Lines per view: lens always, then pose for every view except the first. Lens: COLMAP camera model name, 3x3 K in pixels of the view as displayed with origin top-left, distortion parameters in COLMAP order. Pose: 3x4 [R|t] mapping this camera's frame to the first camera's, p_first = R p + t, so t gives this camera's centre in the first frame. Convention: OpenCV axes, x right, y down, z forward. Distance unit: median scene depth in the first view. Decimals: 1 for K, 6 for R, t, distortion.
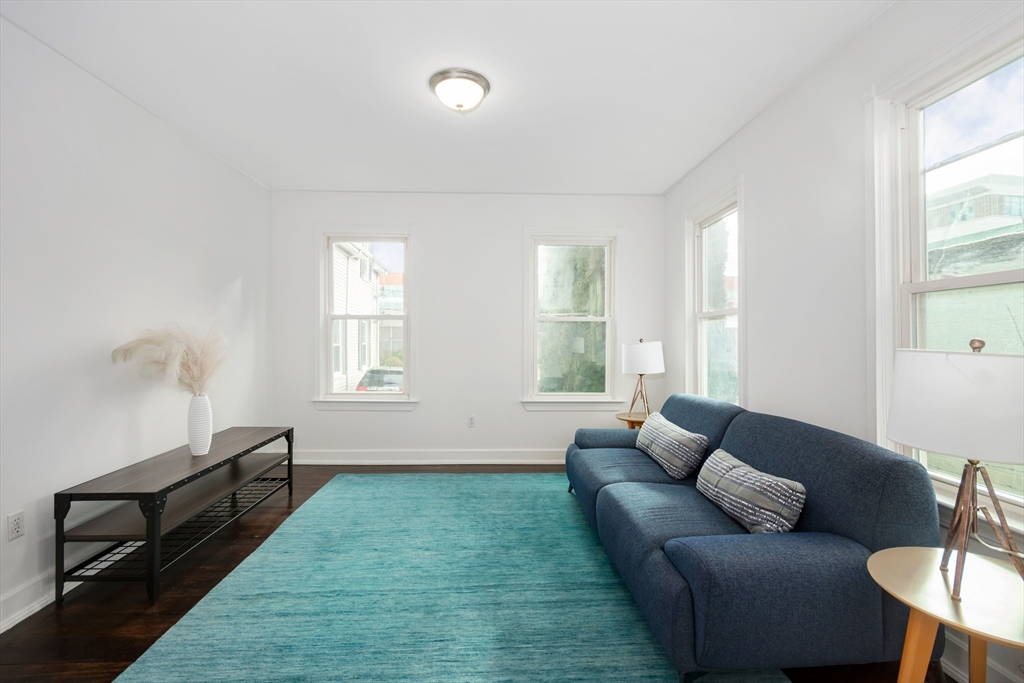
lens RADIAL K [[459.7, 0, 516.0], [0, 459.7, 336.7], [0, 0, 1]] dist [-0.003849, -0.001265]
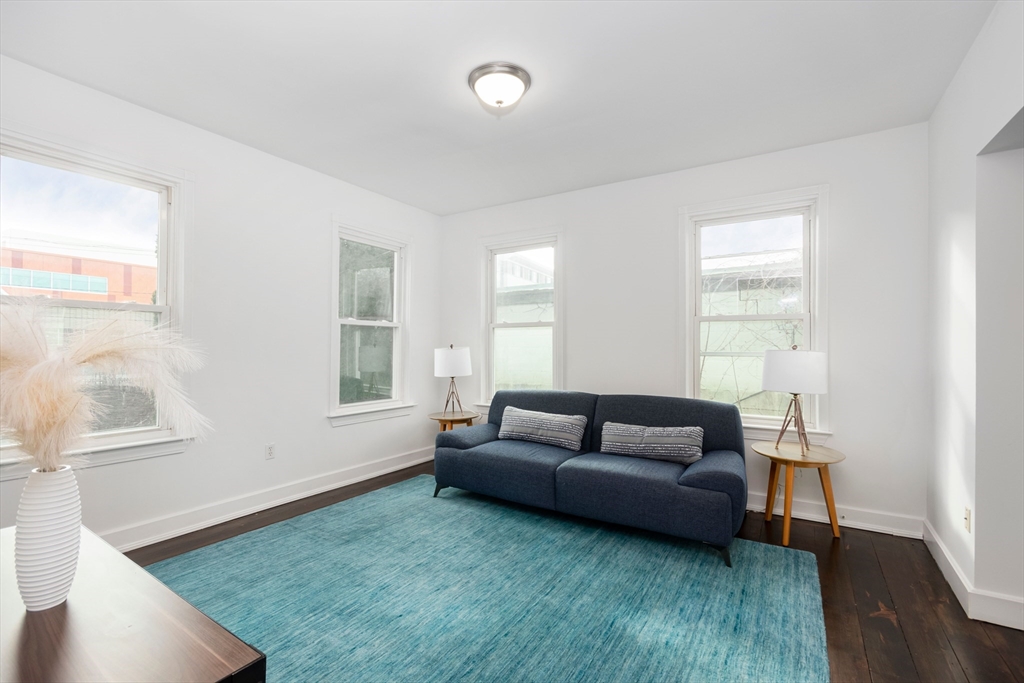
lens RADIAL K [[453.0, 0, 510.6], [0, 453.0, 338.9], [0, 0, 1]] dist [0.001777, 0.000006]
pose [[0.573305, 0.012255, 0.819250, -0.894046], [-0.006767, 0.999925, -0.010222, 0.002779], [-0.819314, 0.000316, 0.573345, 0.439169]]
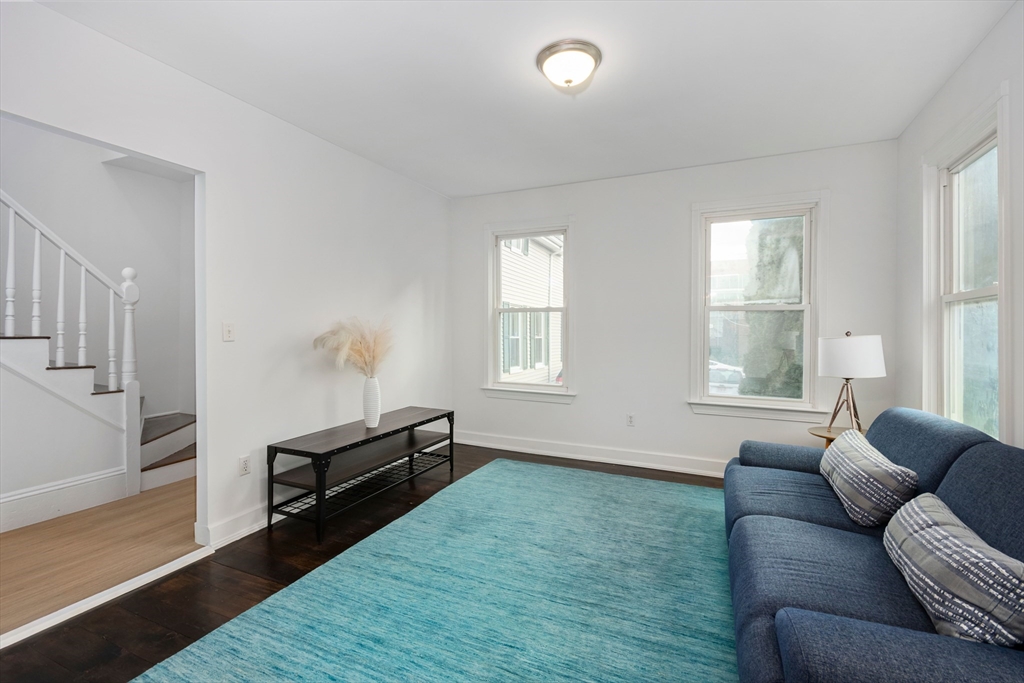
lens RADIAL K [[457.6, 0, 509.4], [0, 457.6, 332.1], [0, 0, 1]] dist [0.003576, -0.006767]
pose [[0.888616, 0.002807, -0.458644, 0.201502], [-0.000865, 0.999990, 0.004445, 0.004376], [0.458652, -0.003553, 0.888609, 0.118178]]
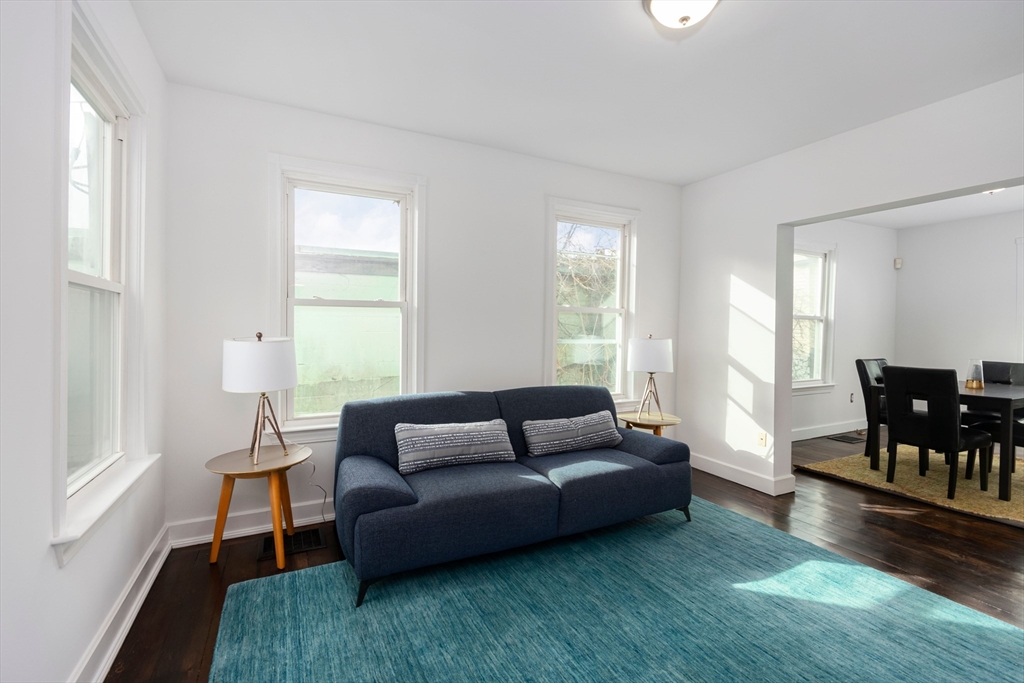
lens RADIAL K [[453.5, 0, 509.4], [0, 453.5, 331.3], [0, 0, 1]] dist [0.000032, -0.000199]
pose [[-0.403571, -0.007689, 0.914916, -0.690686], [-0.016658, 0.999861, 0.001055, -0.004140], [-0.914797, -0.014815, -0.403643, 1.563473]]
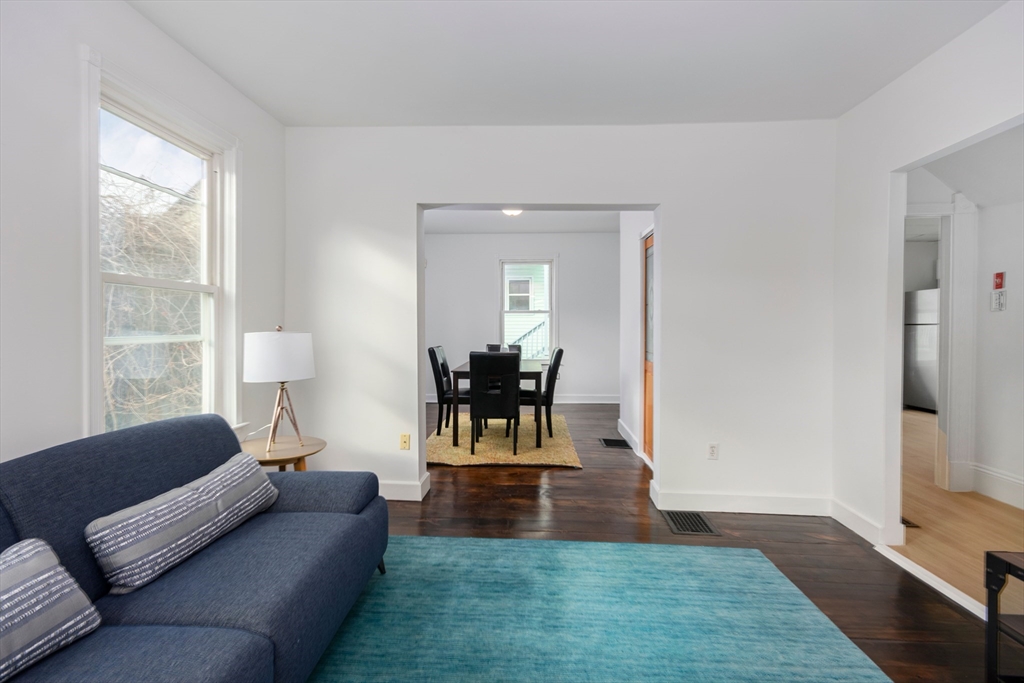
lens RADIAL K [[472.1, 0, 511.3], [0, 472.1, 338.5], [0, 0, 1]] dist [0.003255, -0.000012]
pose [[-0.994141, -0.005711, 0.107936, -0.130360], [-0.003694, 0.999815, 0.018877, 0.007367], [-0.108024, 0.018368, -0.993979, 1.531209]]
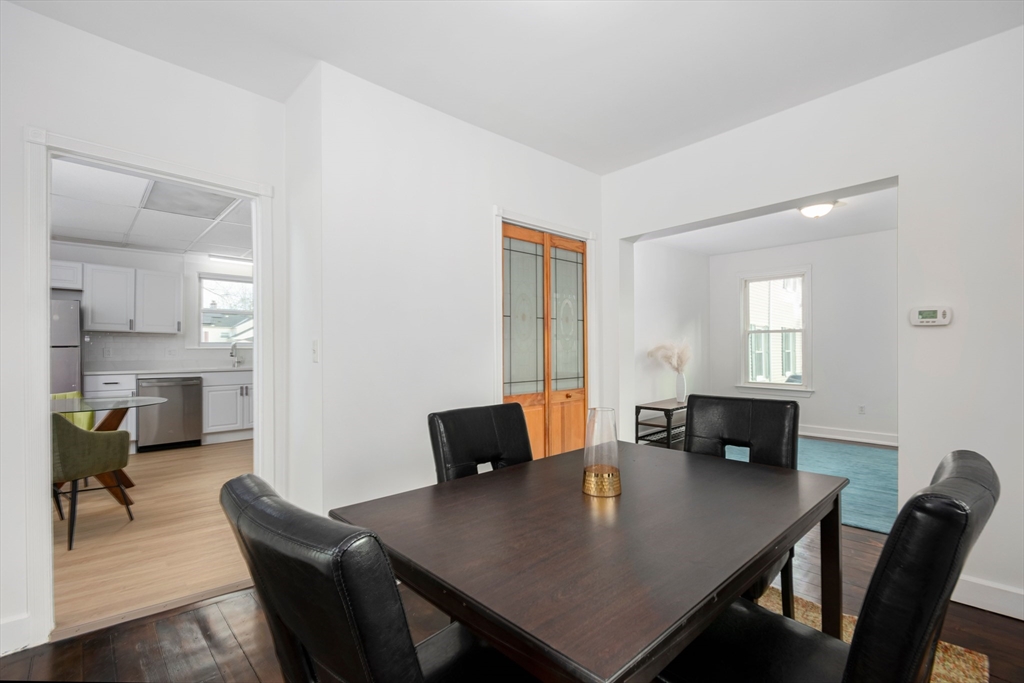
lens RADIAL K [[464.8, 0, 511.9], [0, 464.8, 347.2], [0, 0, 1]] dist [0.001329, 0.000155]
pose [[0.644005, -0.007403, -0.764985, 0.500225], [0.011061, 0.999939, -0.000366, -0.000239], [0.764941, -0.008226, 0.644048, -1.091986]]
